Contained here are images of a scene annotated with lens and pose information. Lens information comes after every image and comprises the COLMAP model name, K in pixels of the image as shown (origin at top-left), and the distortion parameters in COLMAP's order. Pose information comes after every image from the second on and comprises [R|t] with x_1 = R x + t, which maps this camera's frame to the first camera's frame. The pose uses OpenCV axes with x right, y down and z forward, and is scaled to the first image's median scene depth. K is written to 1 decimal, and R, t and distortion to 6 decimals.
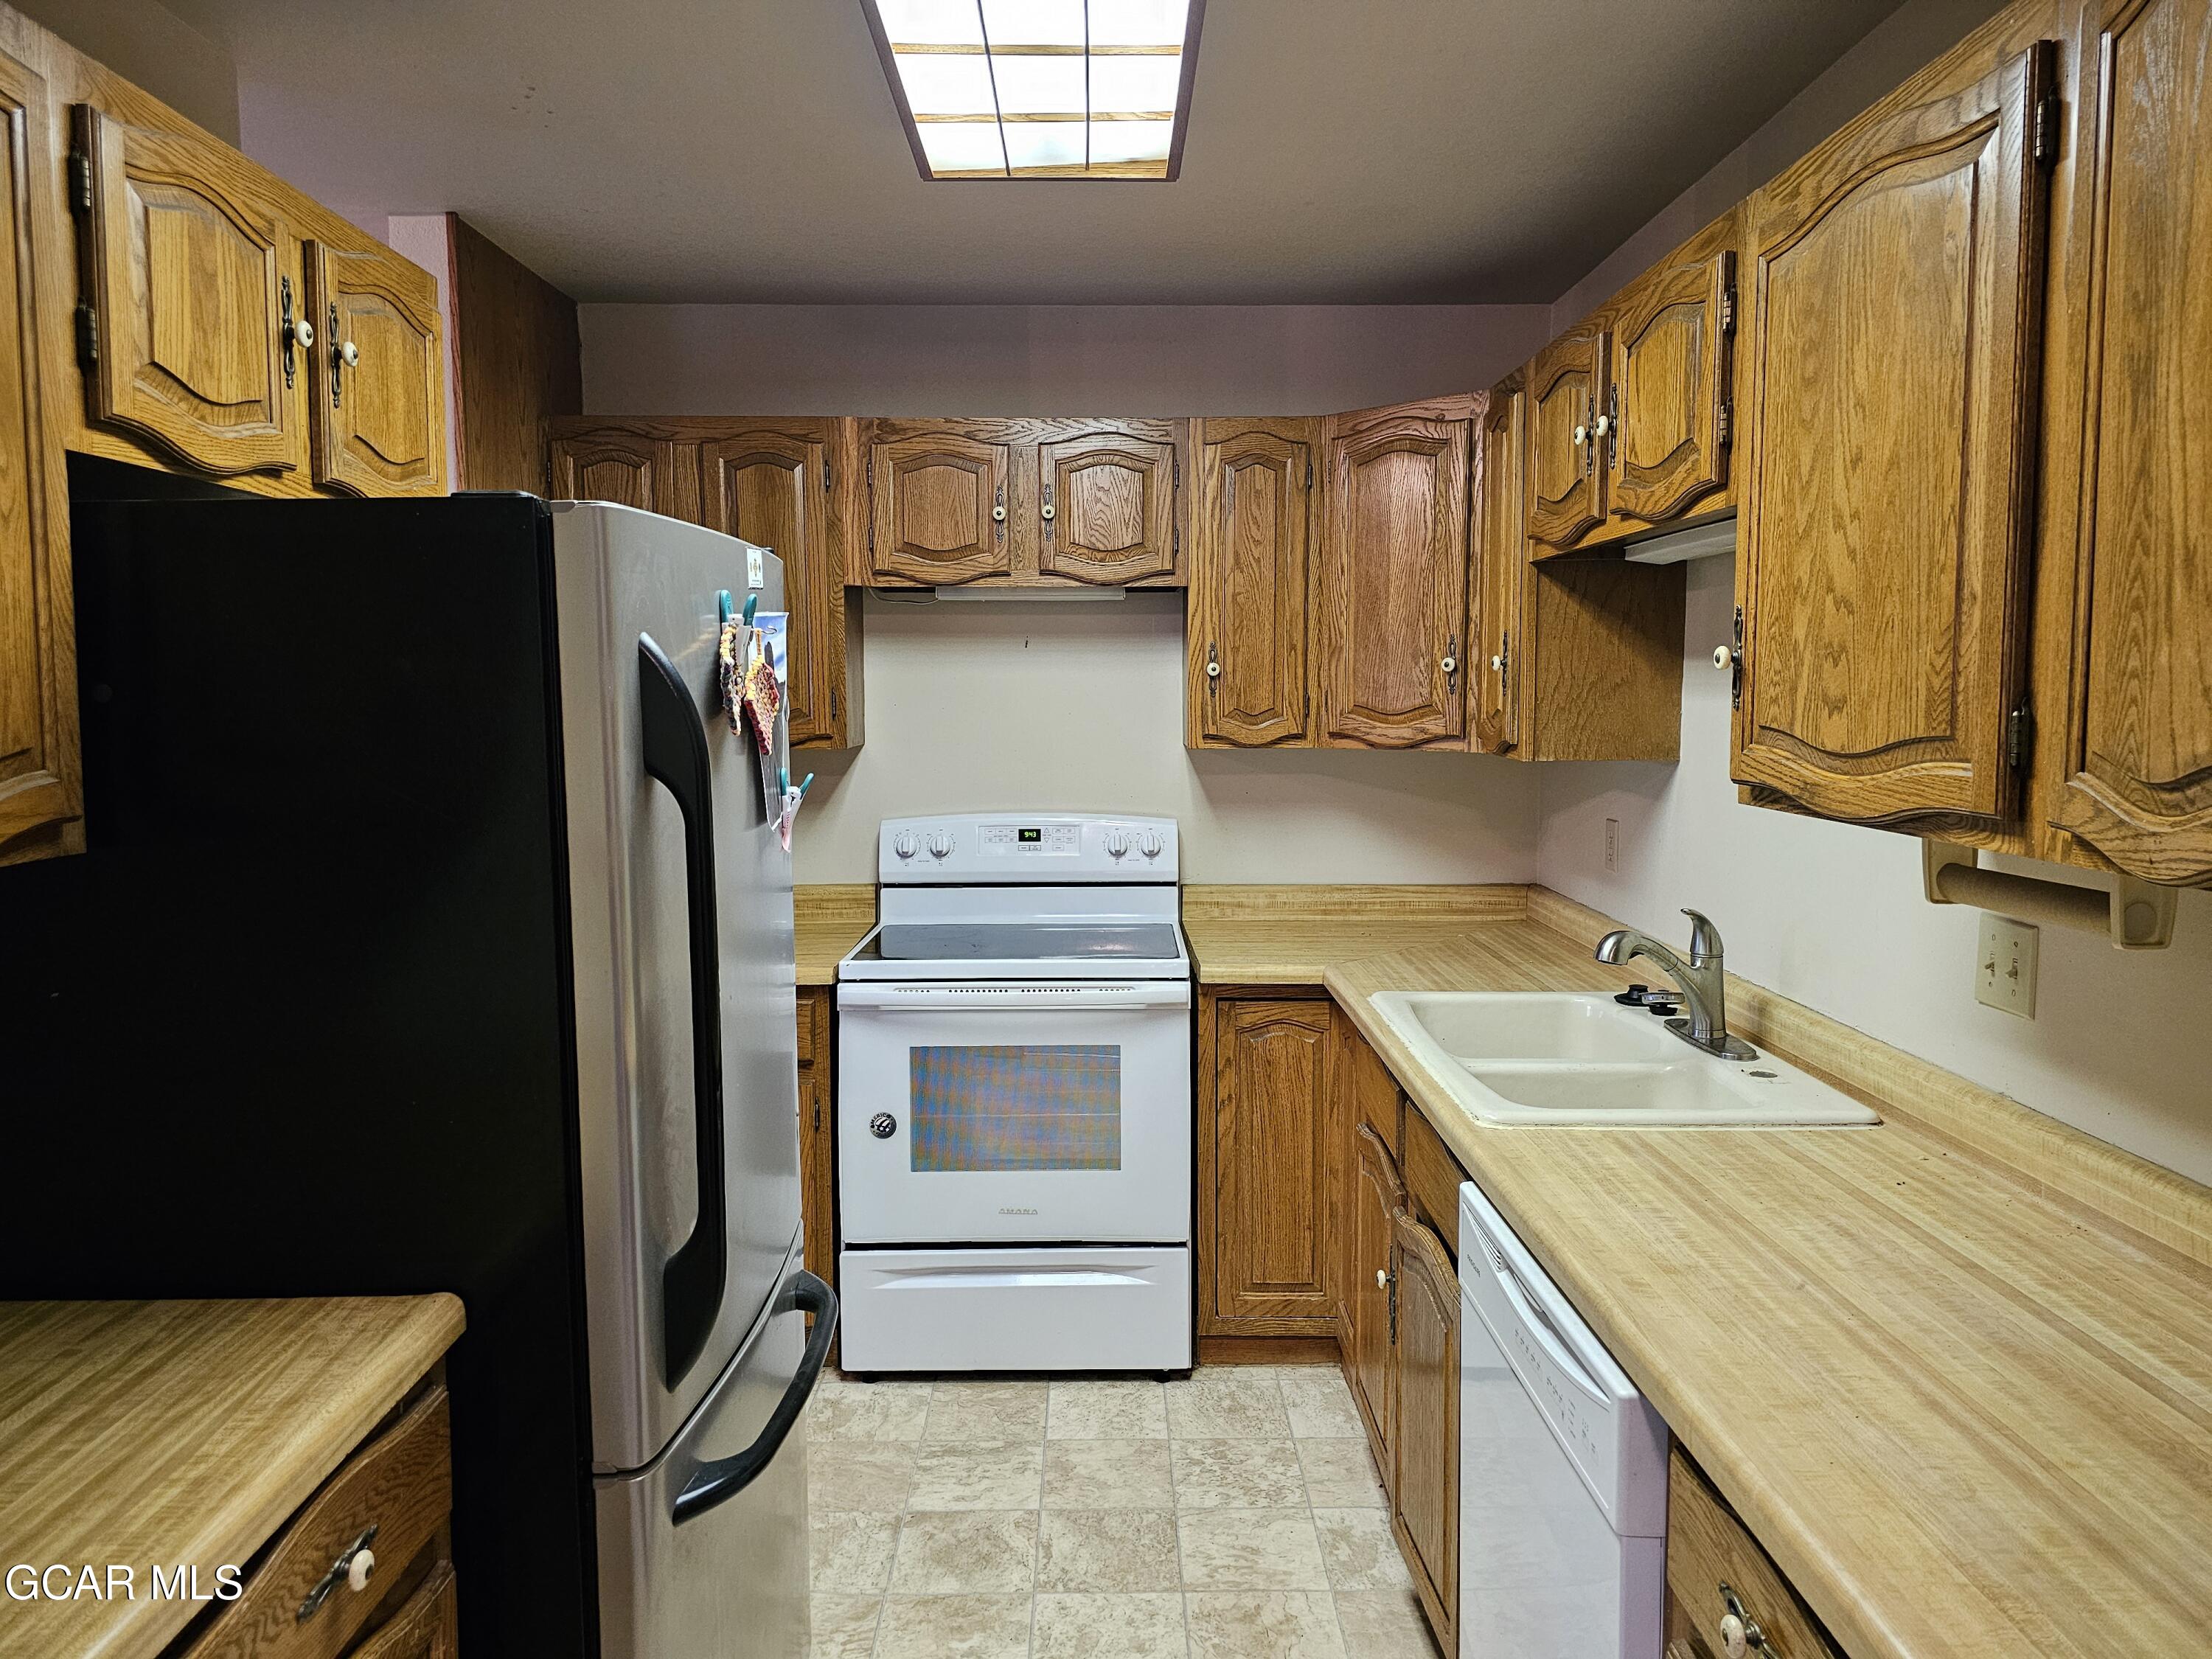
lens RADIAL K [[1460.8, 0, 1125.5], [0, 1460.8, 778.2], [0, 0, 1]] dist [0.085533, -0.091226]
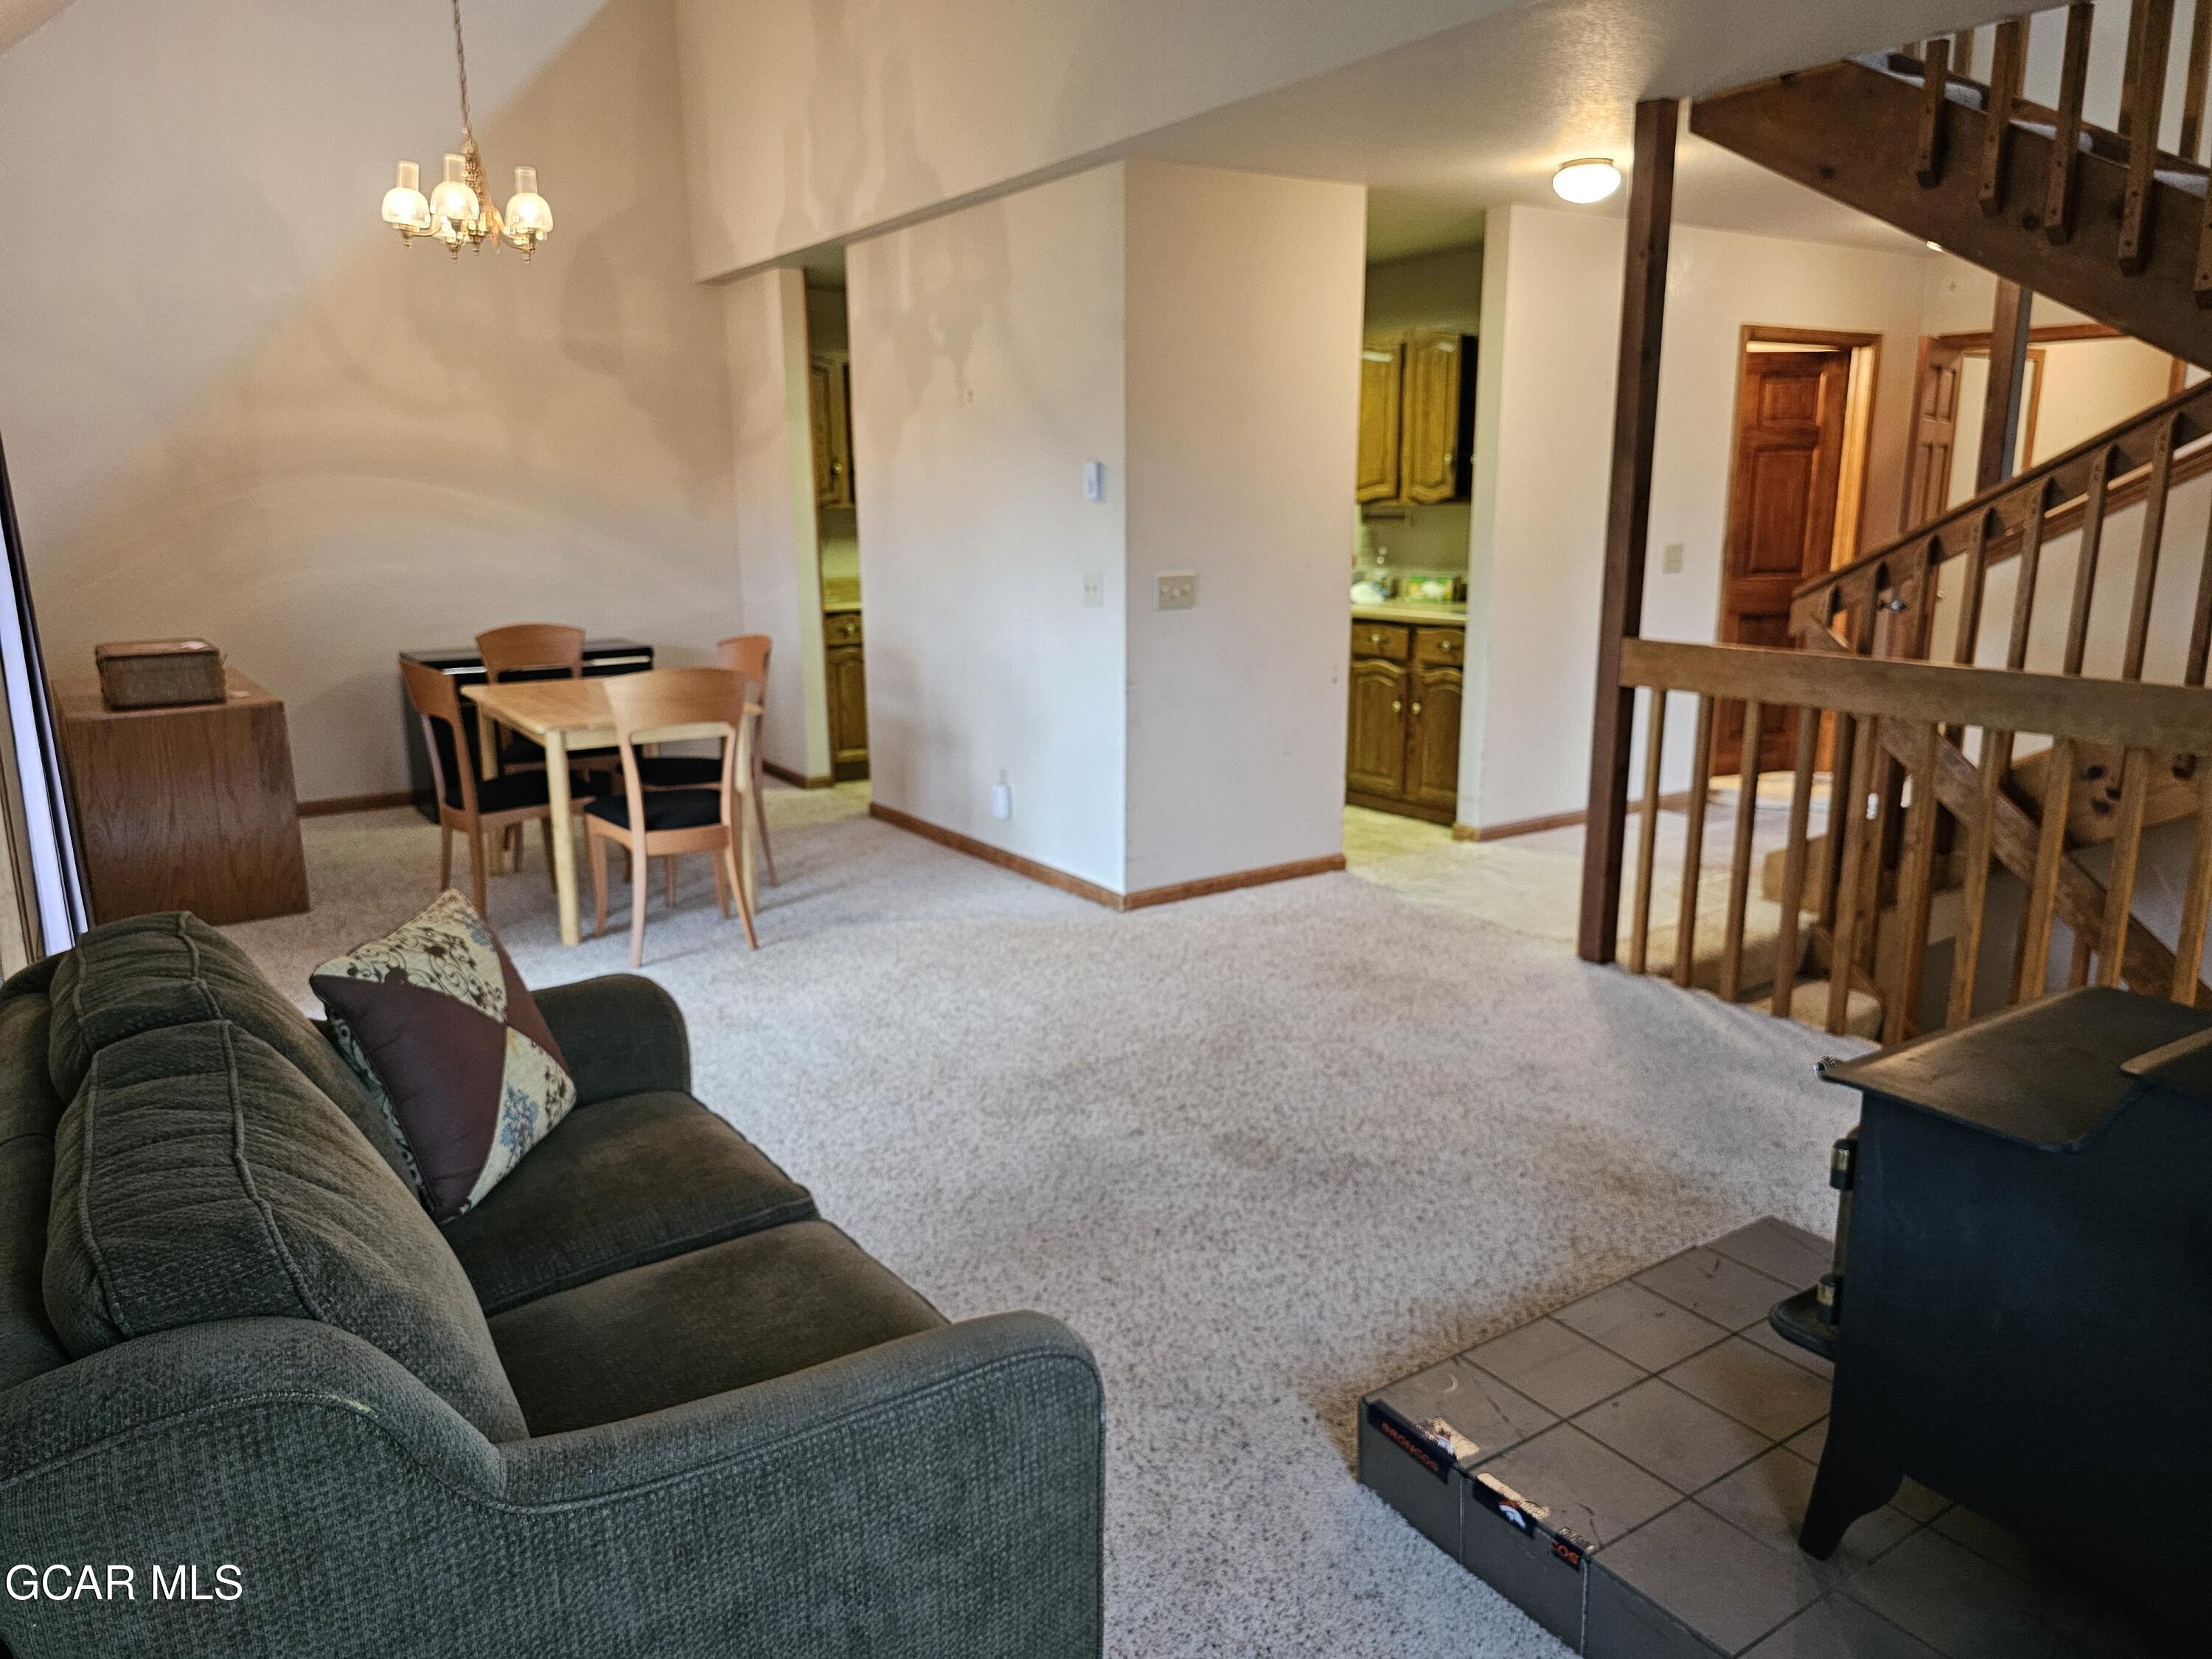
lens RADIAL K [[1494.3, 0, 1094.7], [0, 1494.3, 821.2], [0, 0, 1]] dist [0.076862, -0.091487]
pose [[0.841951, -0.124047, 0.525101, -1.791213], [0.043040, 0.985552, 0.163812, 0.134304], [-0.537835, -0.115321, 0.835126, -1.650604]]
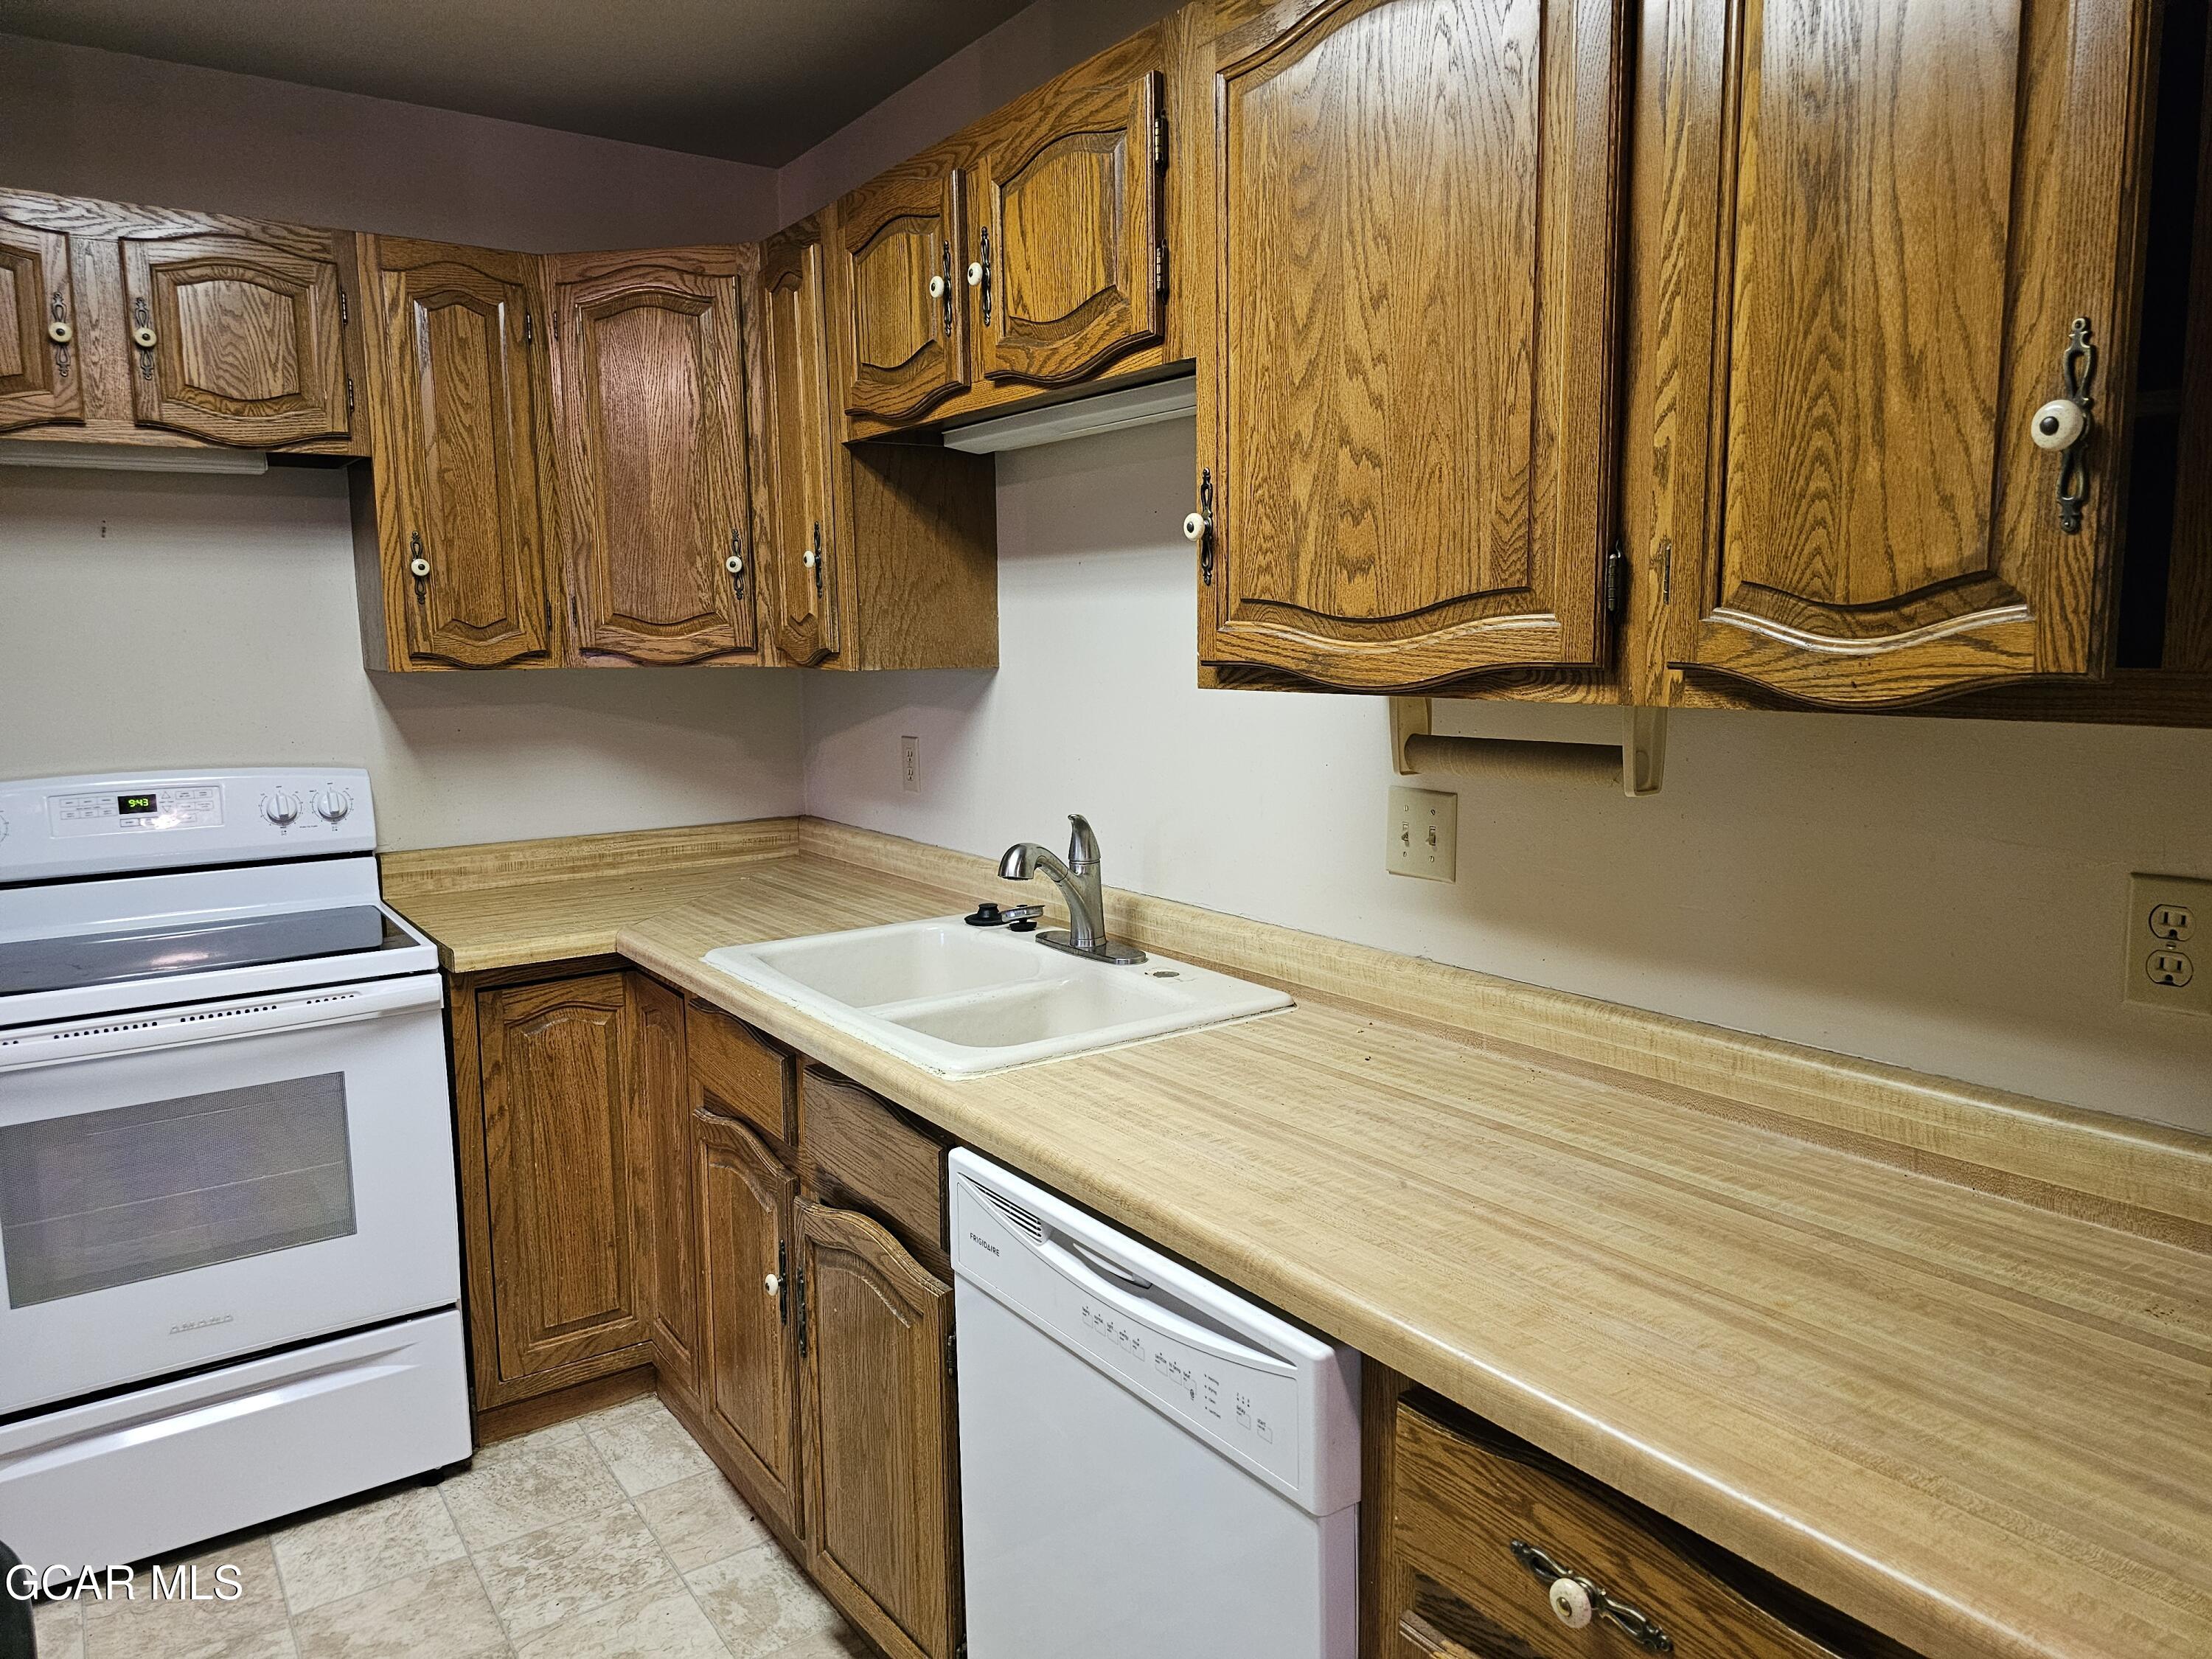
lens RADIAL K [[1473.3, 0, 1105.1], [0, 1473.3, 799.7], [0, 0, 1]] dist [0.062251, -0.058158]
pose [[0.828203, -0.074601, 0.555440, -0.126729], [0.047490, 0.996878, 0.063079, 0.021326], [-0.558412, -0.025865, 0.829160, 0.214697]]
